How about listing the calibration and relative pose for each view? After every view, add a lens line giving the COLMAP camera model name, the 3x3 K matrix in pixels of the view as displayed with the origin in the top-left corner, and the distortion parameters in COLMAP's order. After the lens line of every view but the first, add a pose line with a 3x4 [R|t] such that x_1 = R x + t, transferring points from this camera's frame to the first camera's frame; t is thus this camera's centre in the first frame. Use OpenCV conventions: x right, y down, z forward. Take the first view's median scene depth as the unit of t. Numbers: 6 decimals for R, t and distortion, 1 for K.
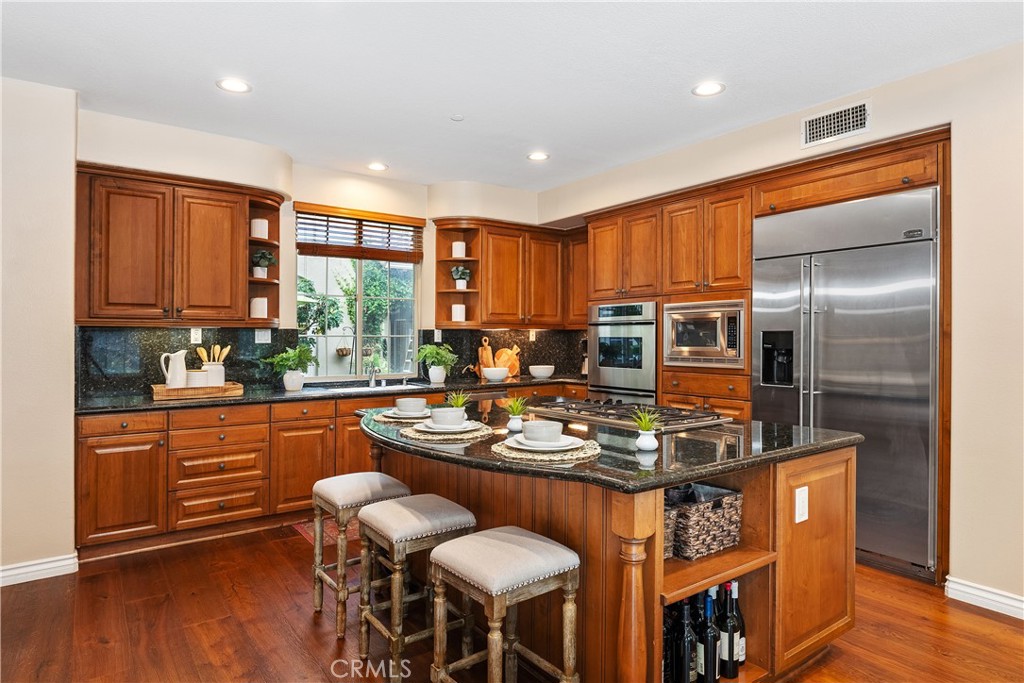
lens RADIAL K [[526.6, 0, 505.9], [0, 526.6, 338.3], [0, 0, 1]] dist [-0.055586, -0.000361]
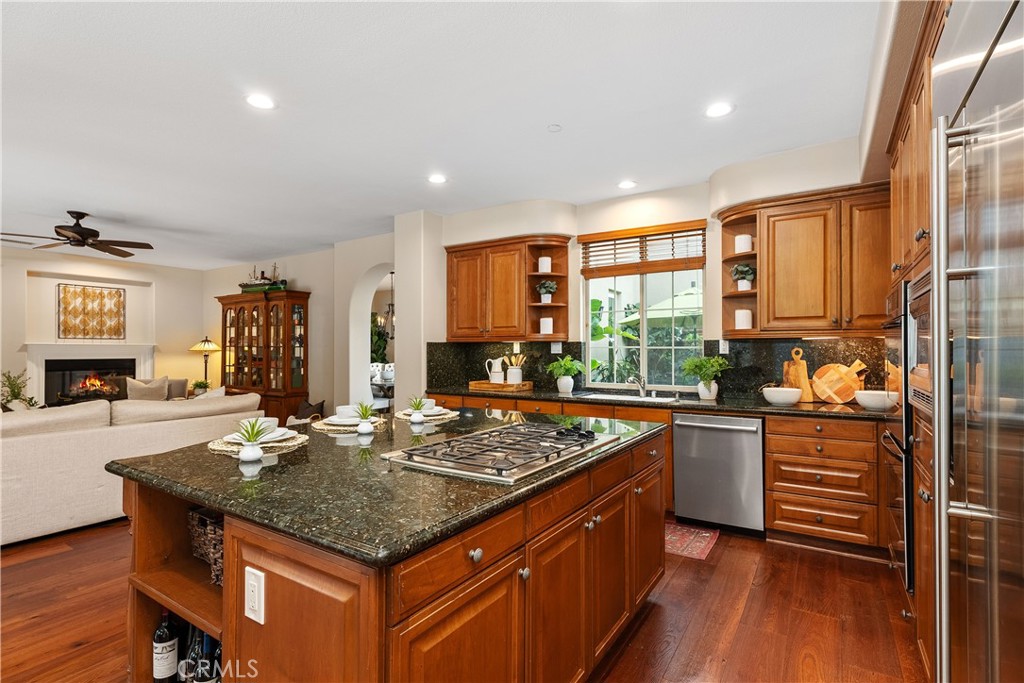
lens RADIAL K [[504.1, 0, 509.8], [0, 504.1, 345.2], [0, 0, 1]] dist [0.004285, 0.001032]
pose [[0.342594, -0.006612, -0.939460, 0.579756], [0.000213, 0.999976, -0.006960, -0.001773], [0.939483, 0.002184, 0.342587, 0.409251]]
